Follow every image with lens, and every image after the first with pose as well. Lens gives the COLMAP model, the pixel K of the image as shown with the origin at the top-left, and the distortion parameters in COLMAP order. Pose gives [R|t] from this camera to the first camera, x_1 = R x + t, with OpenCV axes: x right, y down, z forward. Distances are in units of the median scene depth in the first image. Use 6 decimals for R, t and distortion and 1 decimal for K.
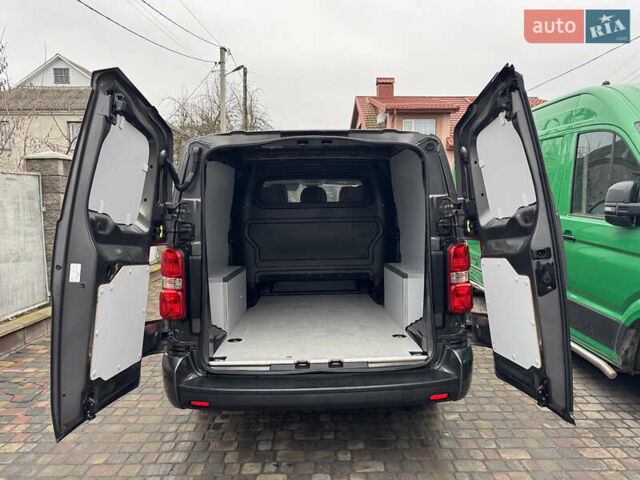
lens RADIAL K [[449.0, 0, 324.8], [0, 449.0, 239.3], [0, 0, 1]] dist [0.028889, -0.032014]
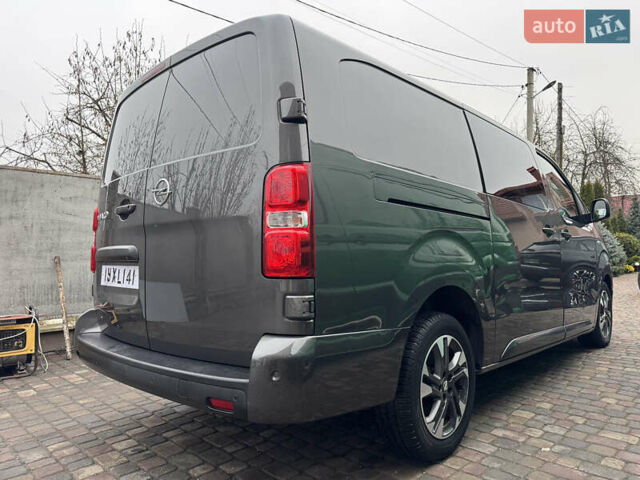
lens RADIAL K [[450.3, 0, 319.2], [0, 450.3, 241.3], [0, 0, 1]] dist [0.029784, -0.028282]
pose [[0.703544, -0.026779, -0.710147, 0.647463], [-0.049769, 0.994980, -0.086825, 0.138184], [0.708907, 0.096428, 0.698679, 0.510780]]
